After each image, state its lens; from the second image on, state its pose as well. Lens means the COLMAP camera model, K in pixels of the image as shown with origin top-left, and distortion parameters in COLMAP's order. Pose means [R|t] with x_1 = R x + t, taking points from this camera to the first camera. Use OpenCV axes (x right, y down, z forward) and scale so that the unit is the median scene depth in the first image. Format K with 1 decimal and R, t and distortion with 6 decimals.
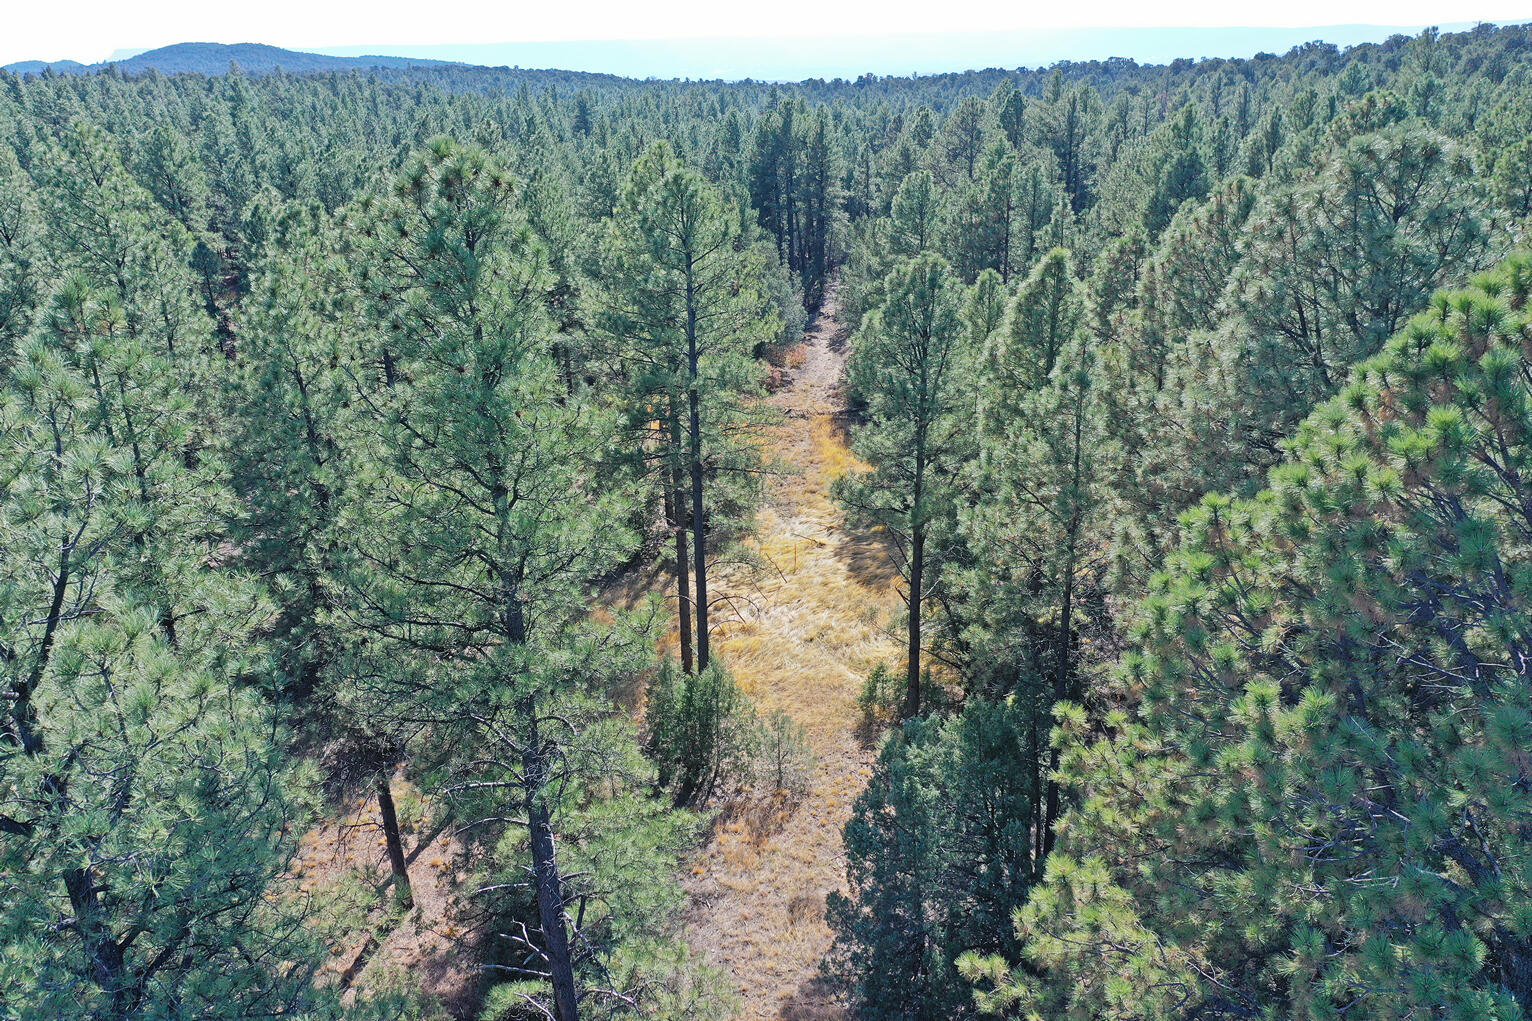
lens RADIAL K [[1209.1, 0, 766.0], [0, 1209.1, 510.5], [0, 0, 1]] dist [0.000823, -0.002421]
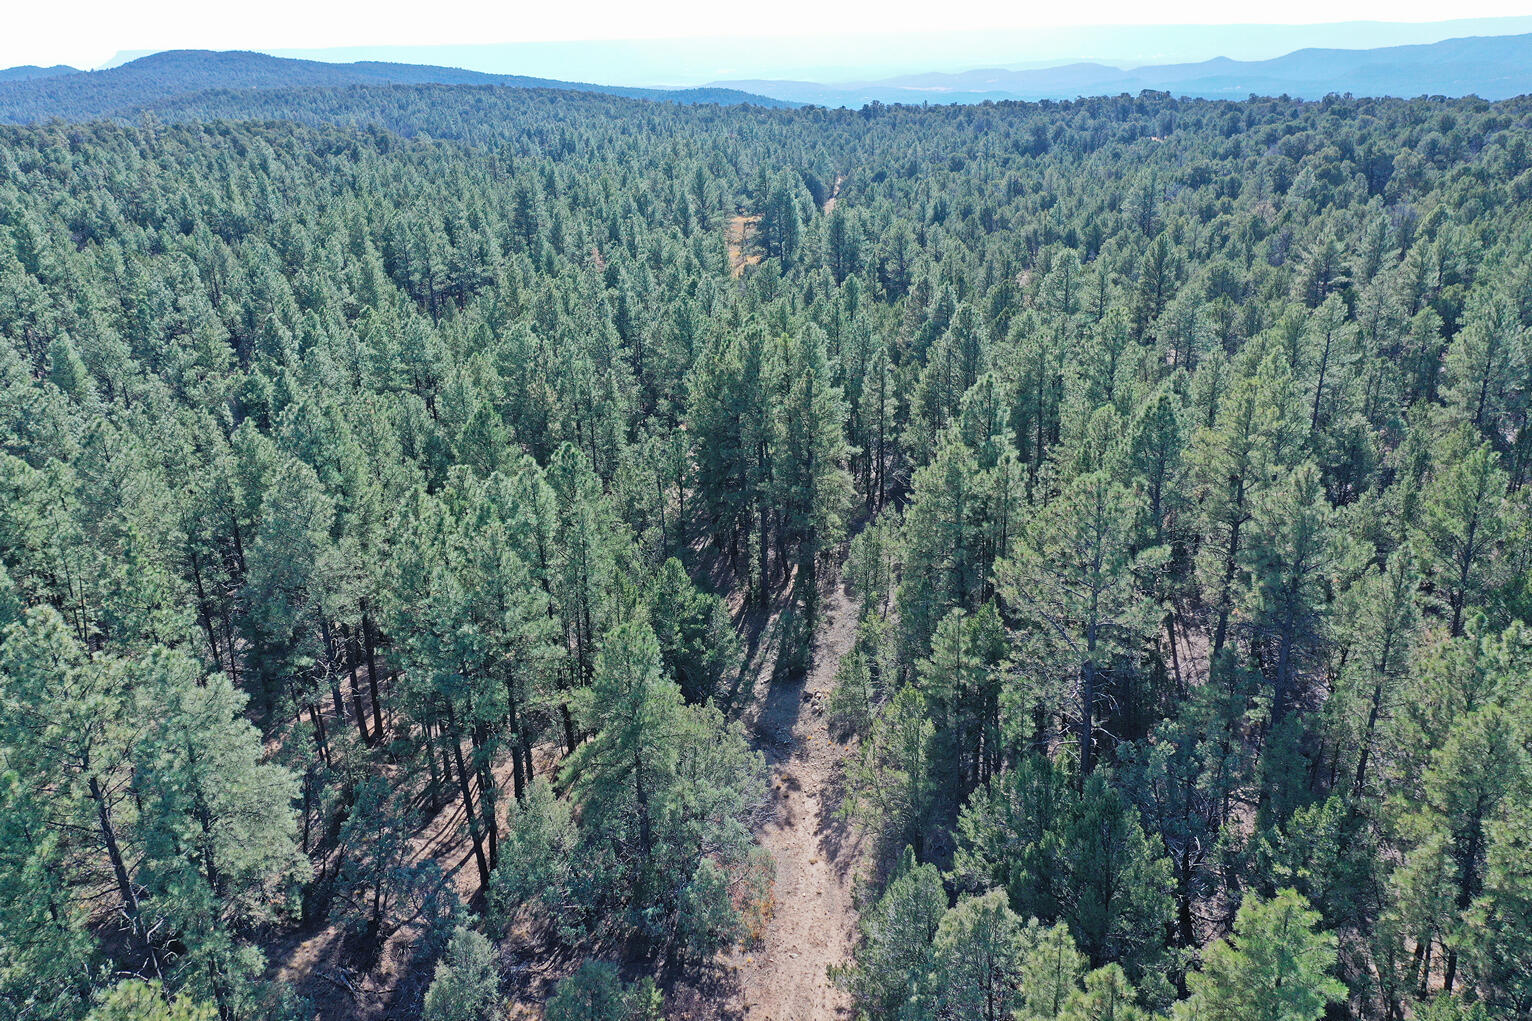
lens RADIAL K [[1209.1, 0, 766.0], [0, 1209.1, 510.5], [0, 0, 1]] dist [0.000823, -0.002421]
pose [[0.999990, -0.001782, -0.004102, 0.061784], [0.001787, 0.999998, 0.001257, -0.581722], [0.004099, -0.001265, 0.999991, 0.901247]]
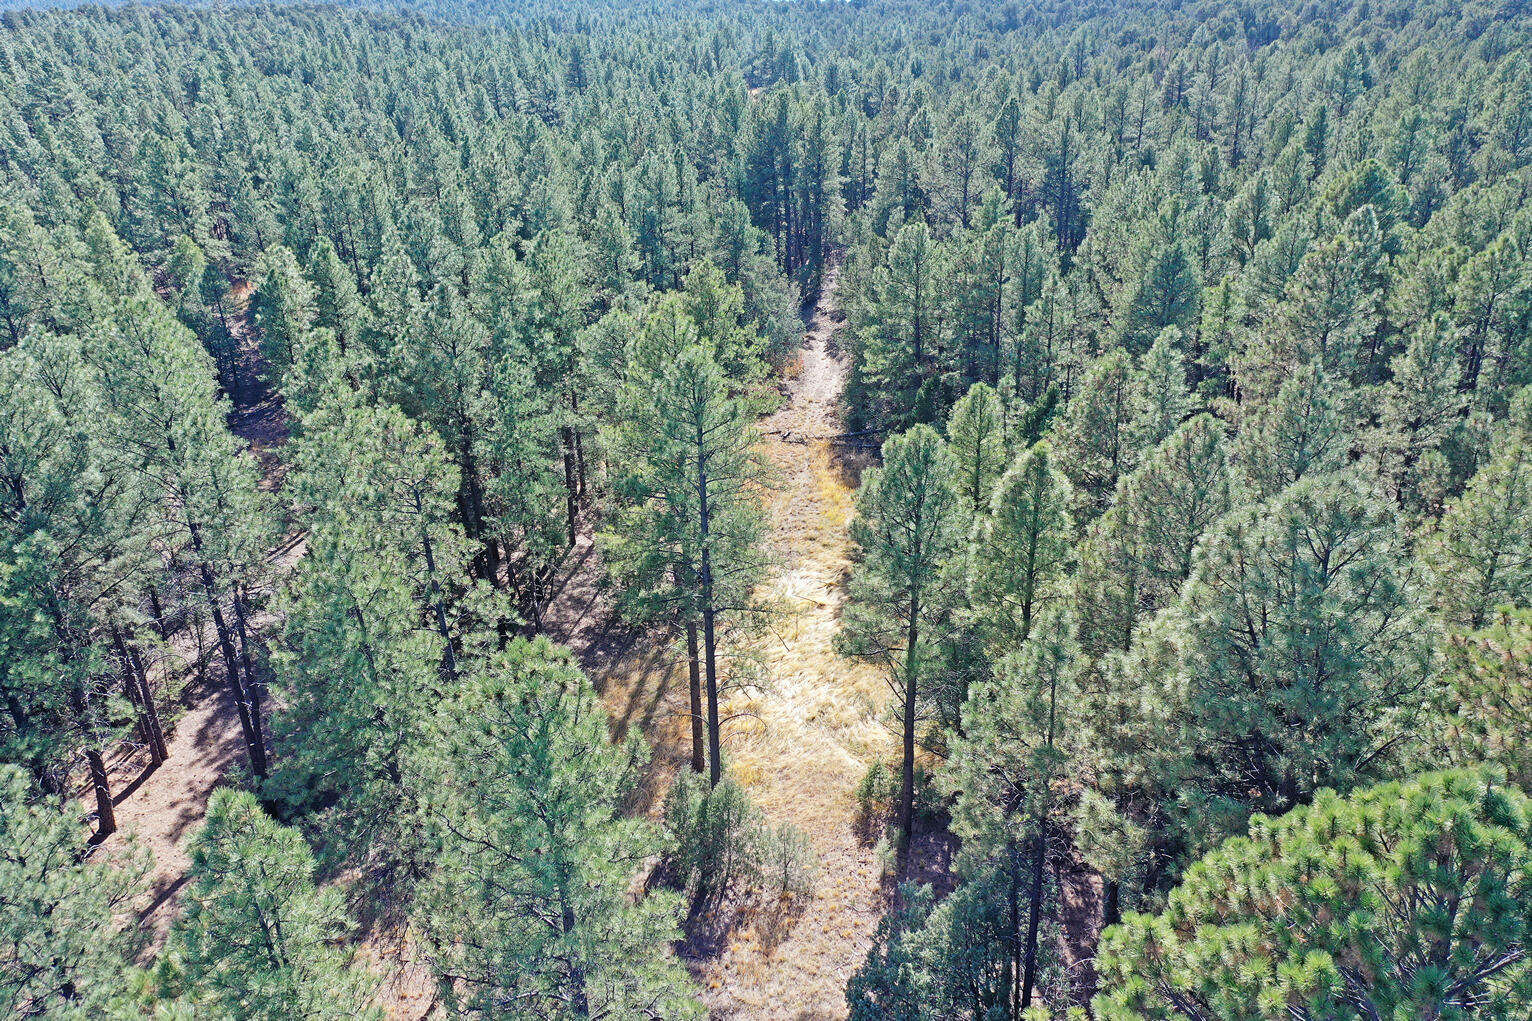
lens RADIAL K [[1209.1, 0, 766.0], [0, 1209.1, 510.5], [0, 0, 1]] dist [0.000823, -0.002421]
pose [[0.999977, -0.005775, 0.003542, -0.006910], [0.005503, 0.997355, 0.072470, -0.153551], [-0.003951, -0.072449, 0.997364, -0.057192]]
